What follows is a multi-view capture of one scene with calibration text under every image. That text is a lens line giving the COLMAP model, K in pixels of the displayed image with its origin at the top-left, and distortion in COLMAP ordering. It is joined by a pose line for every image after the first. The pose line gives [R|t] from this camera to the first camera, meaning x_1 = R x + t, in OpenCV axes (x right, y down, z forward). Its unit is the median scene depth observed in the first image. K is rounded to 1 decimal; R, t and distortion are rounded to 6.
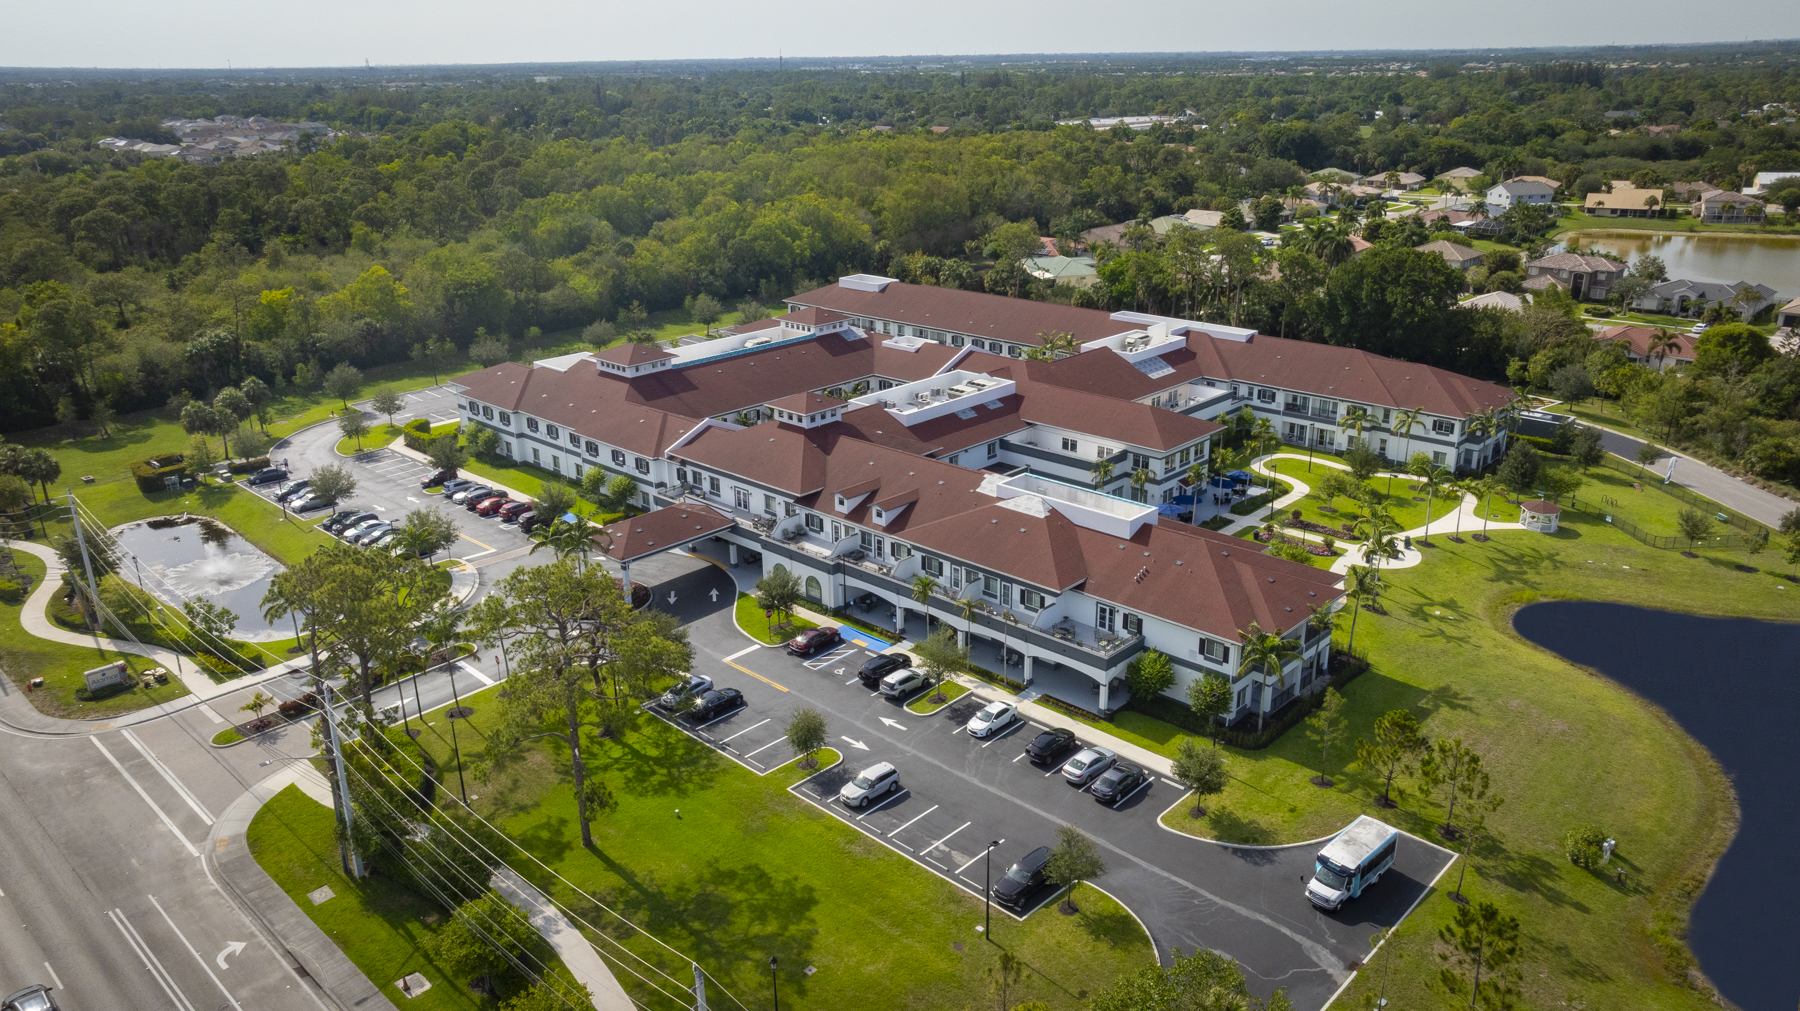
lens RADIAL K [[1262.8, 0, 900.0], [0, 1262.8, 505.5], [0, 0, 1]] dist [-0.040684, 0.071833]
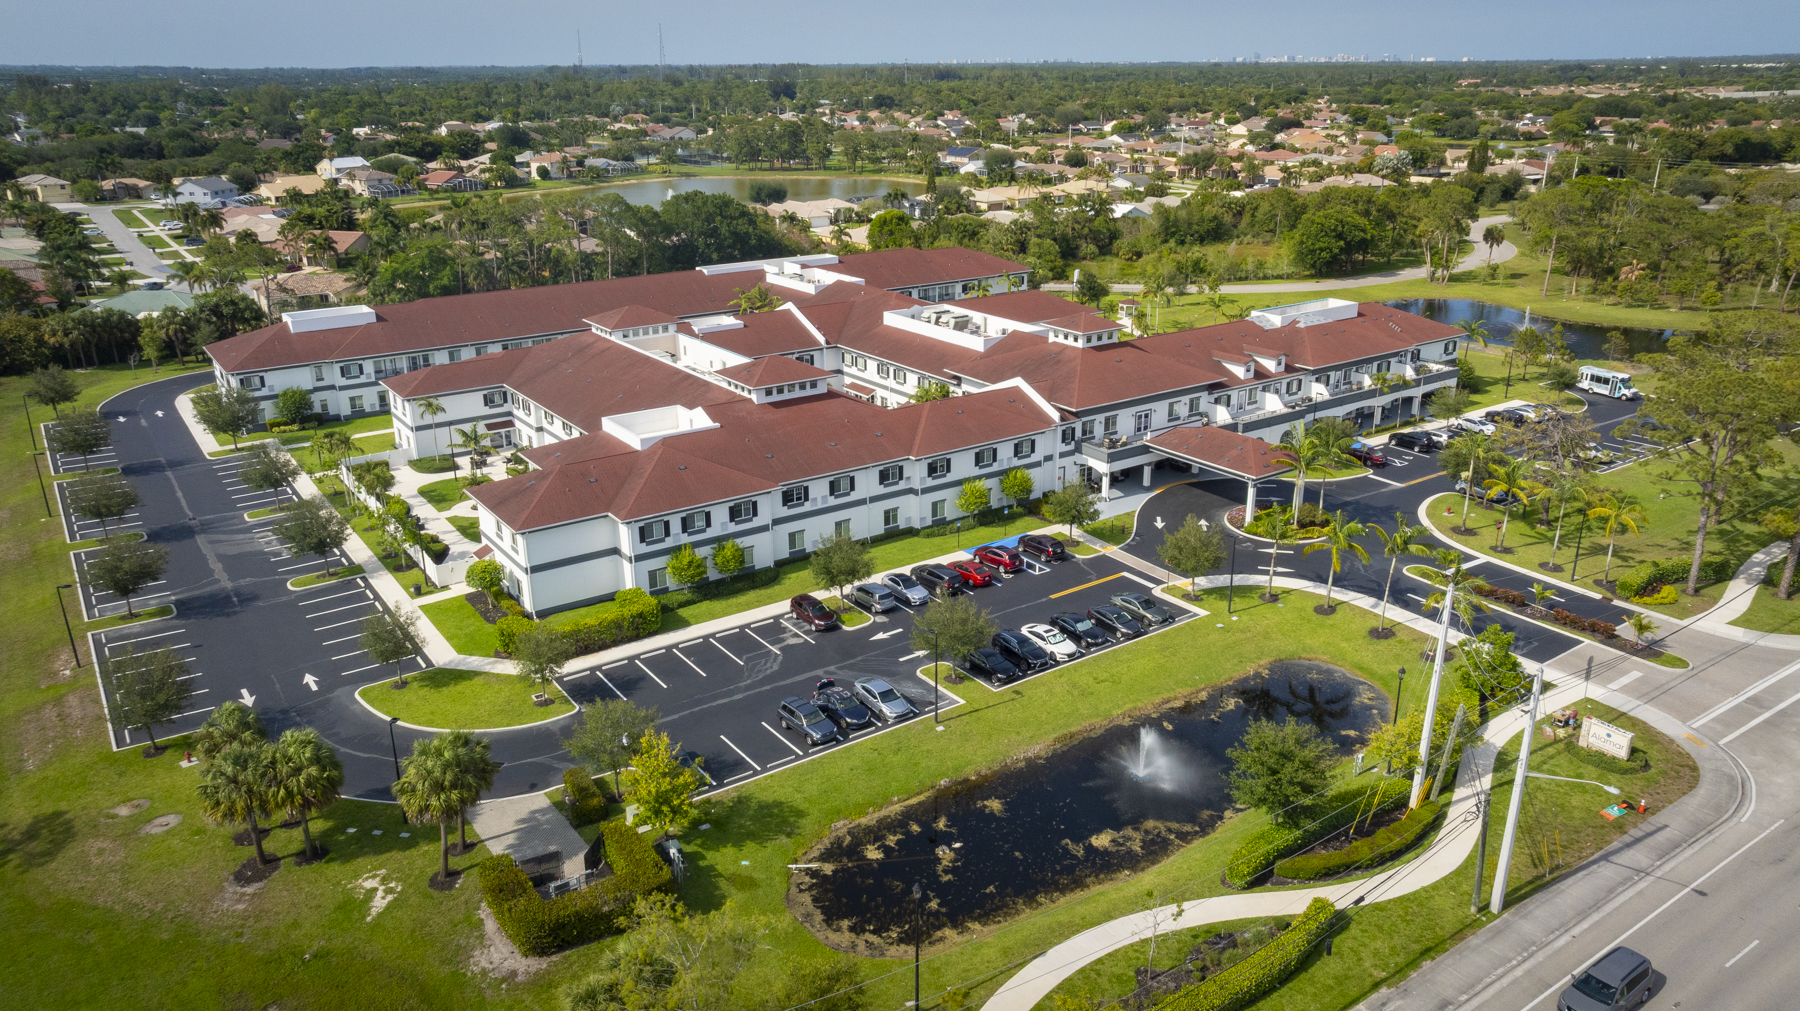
lens RADIAL K [[1260.4, 0, 897.2], [0, 1260.4, 506.9], [0, 0, 1]] dist [-0.039051, 0.065926]
pose [[0.197530, -0.316061, 0.927948, -0.955467], [0.335246, 0.911304, 0.239029, -0.212248], [-0.921190, 0.263876, 0.285968, 0.805127]]
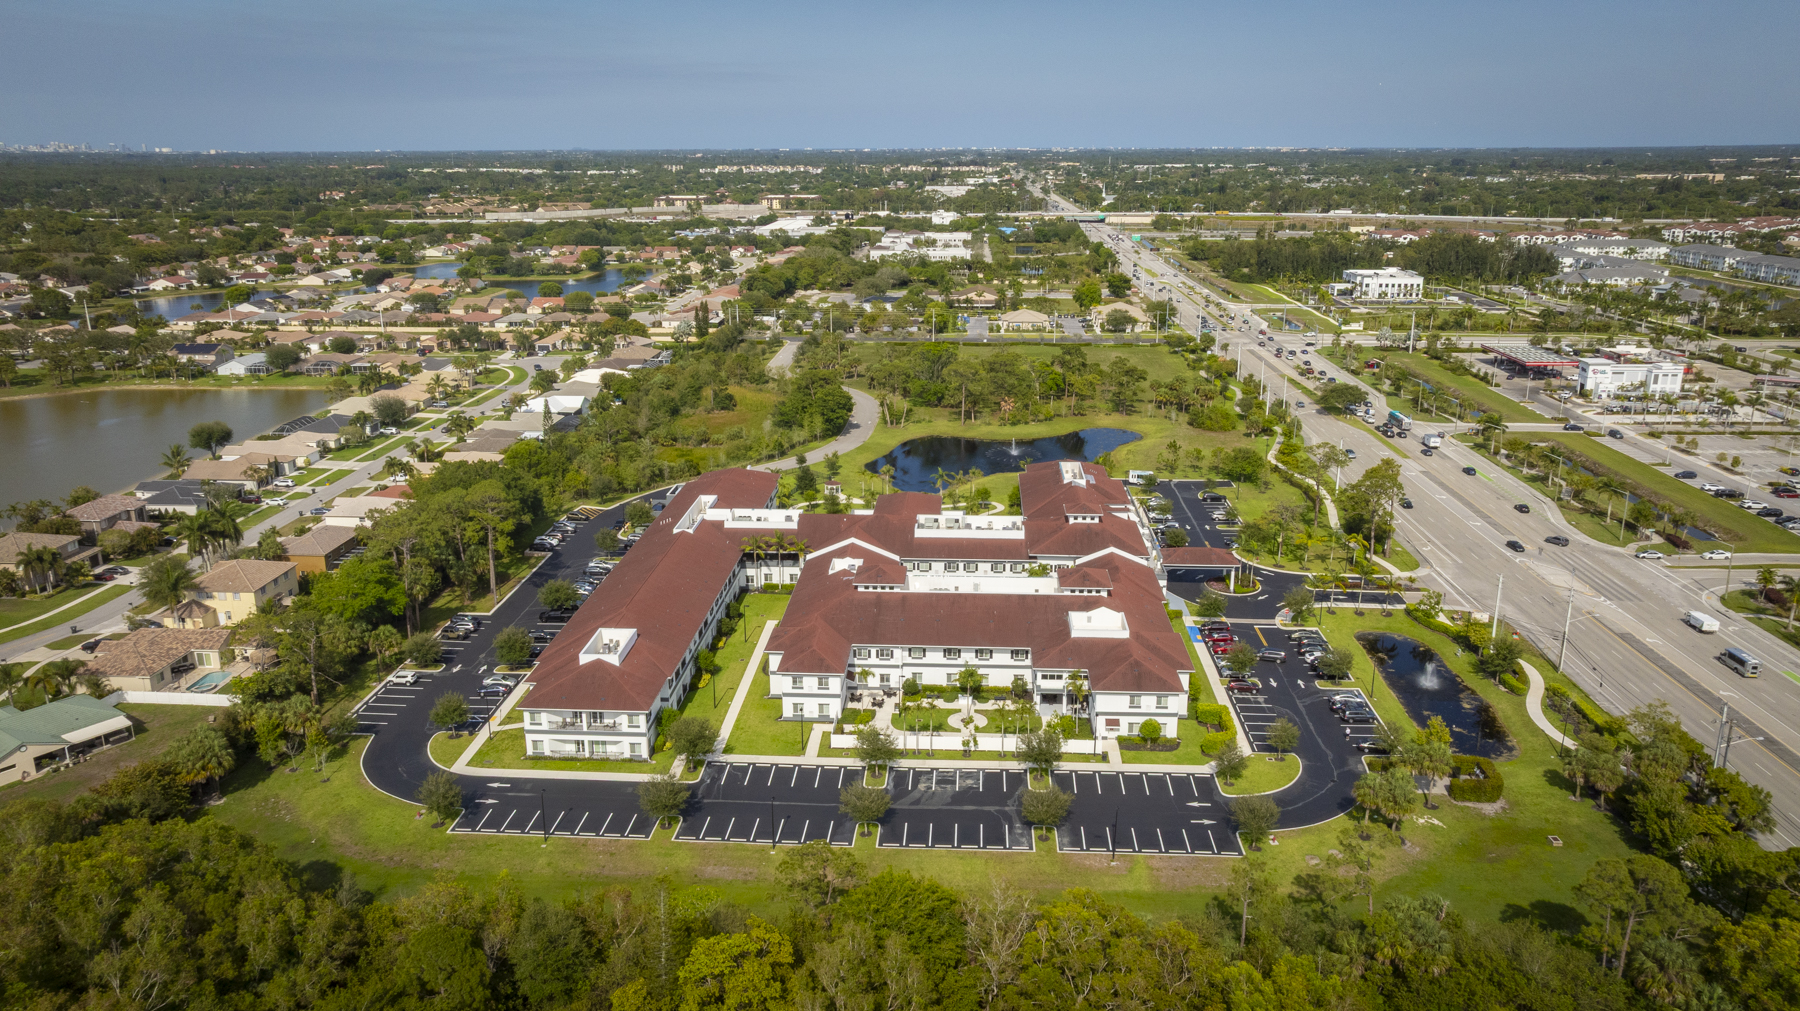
lens RADIAL K [[1261.1, 0, 900.0], [0, 1261.1, 505.5], [0, 0, 1]] dist [-0.032574, 0.066937]
pose [[-0.647382, -0.195723, 0.736606, -1.043572], [0.268038, 0.846262, 0.460431, -0.836993], [-0.713479, 0.495513, -0.495394, 1.812451]]
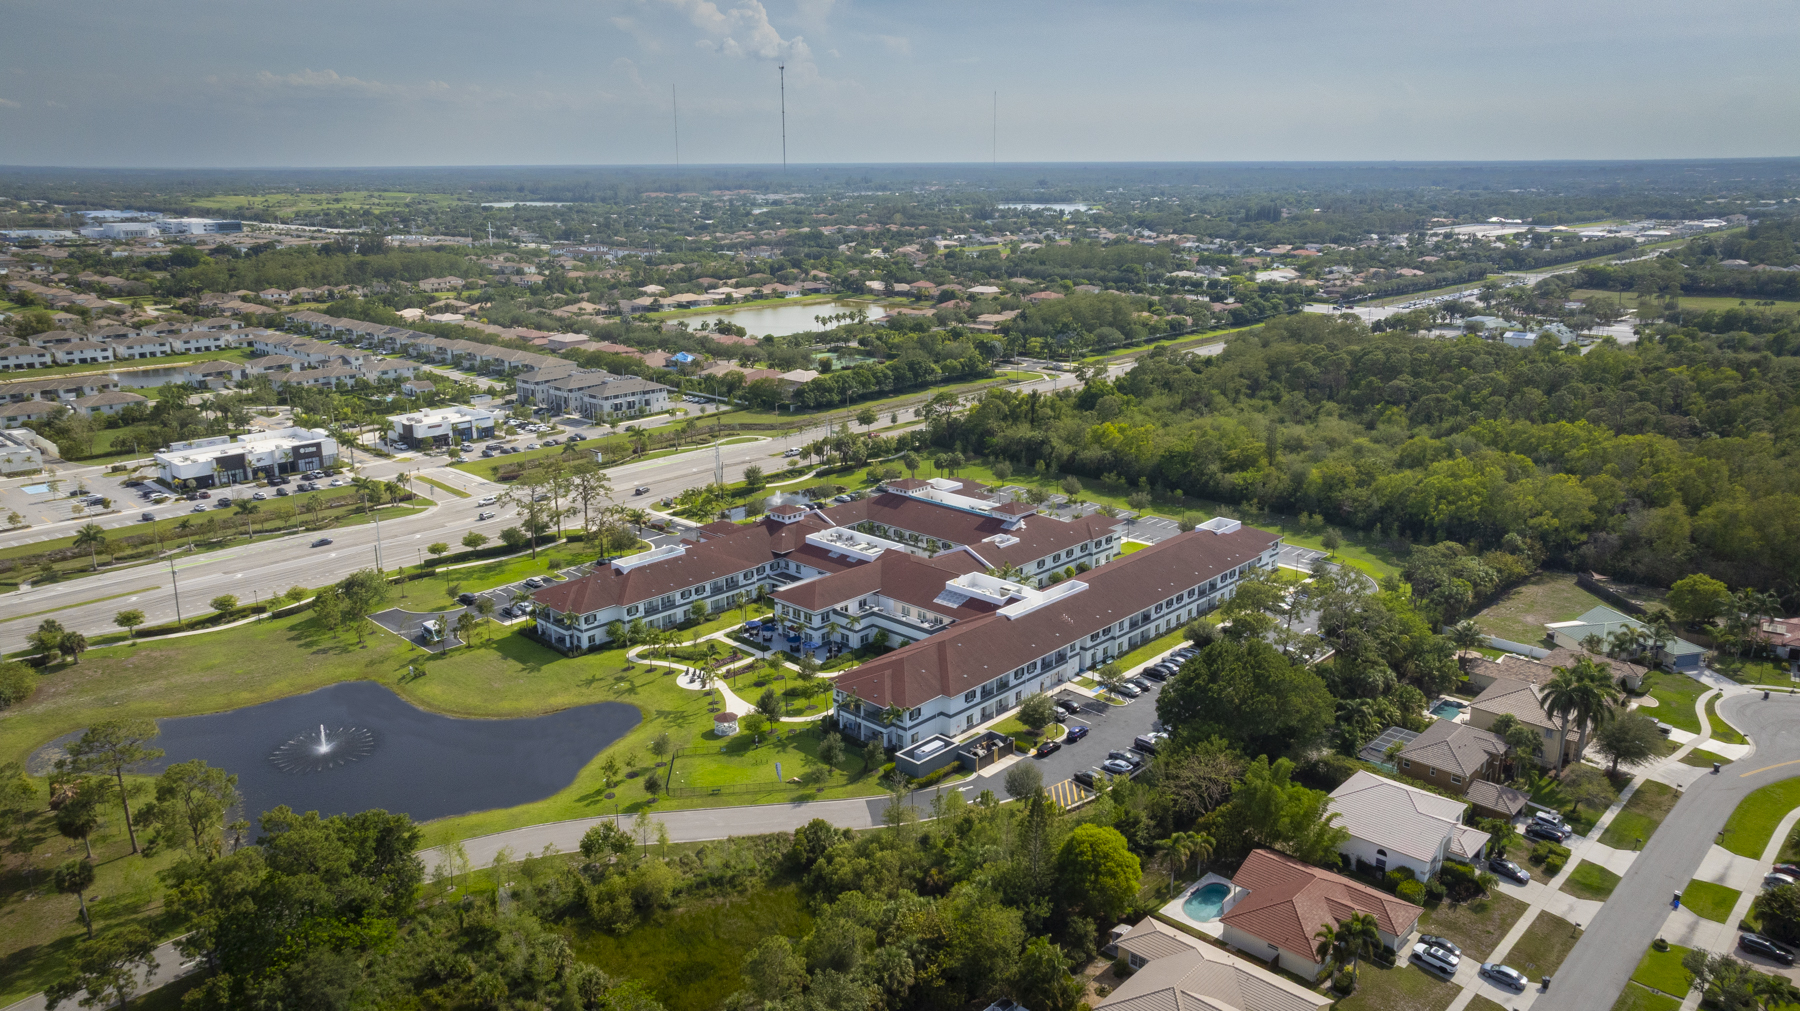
lens RADIAL K [[1260.4, 0, 897.2], [0, 1260.4, 506.9], [0, 0, 1]] dist [-0.039051, 0.065926]
pose [[-0.000502, 0.280470, -0.959863, 1.678215], [-0.332400, 0.905237, 0.264682, -0.612210], [0.943138, 0.319191, 0.092774, 0.883583]]
